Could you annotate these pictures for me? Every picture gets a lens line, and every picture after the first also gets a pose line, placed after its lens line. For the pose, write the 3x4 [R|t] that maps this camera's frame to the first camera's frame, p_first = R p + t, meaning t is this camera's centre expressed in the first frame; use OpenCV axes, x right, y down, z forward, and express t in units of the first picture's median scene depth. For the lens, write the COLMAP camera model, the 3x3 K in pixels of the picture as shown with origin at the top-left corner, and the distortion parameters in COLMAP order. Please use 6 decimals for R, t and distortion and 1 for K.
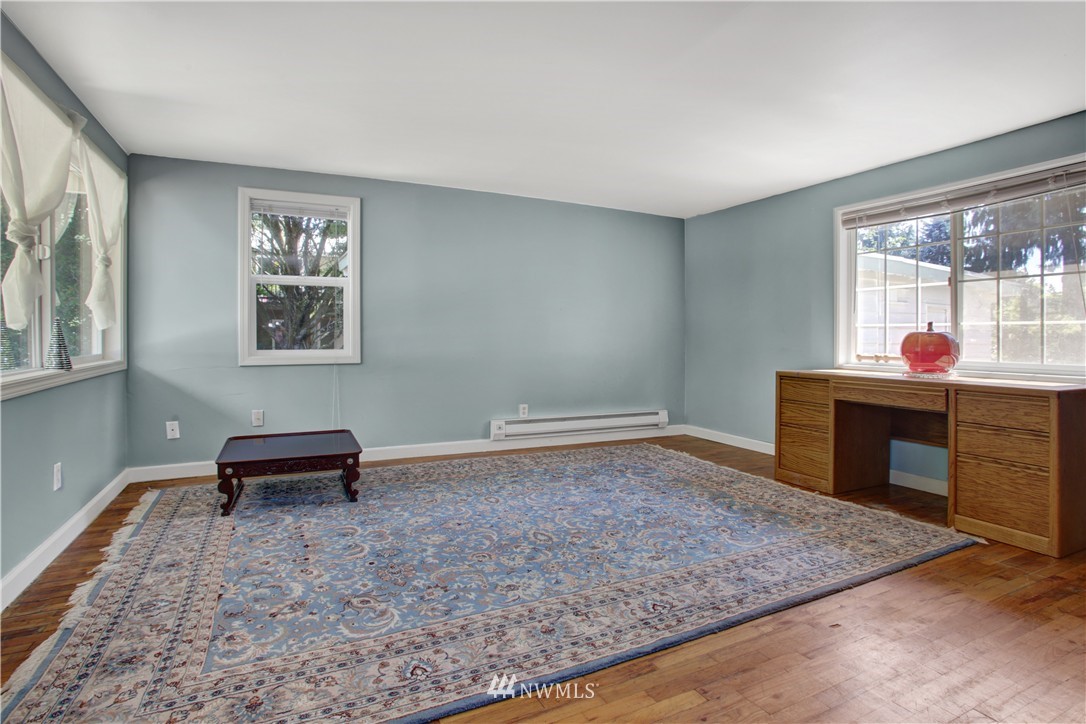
lens RADIAL K [[558.1, 0, 538.3], [0, 558.1, 349.6], [0, 0, 1]] dist [0.000296, 0.000502]
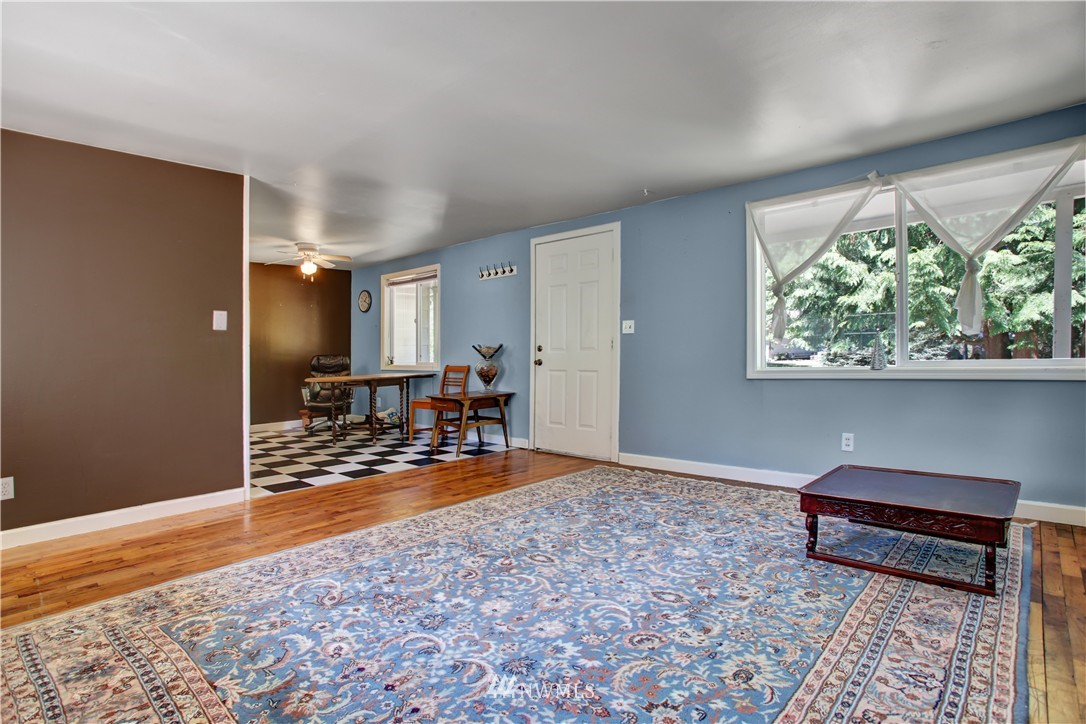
lens RADIAL K [[558.1, 0, 538.3], [0, 558.1, 349.6], [0, 0, 1]] dist [0.000296, 0.000502]
pose [[-0.932238, 0.014746, -0.361544, 0.355899], [0.011632, 0.999874, 0.010789, -0.031829], [0.361658, 0.005852, -0.932292, 1.913406]]
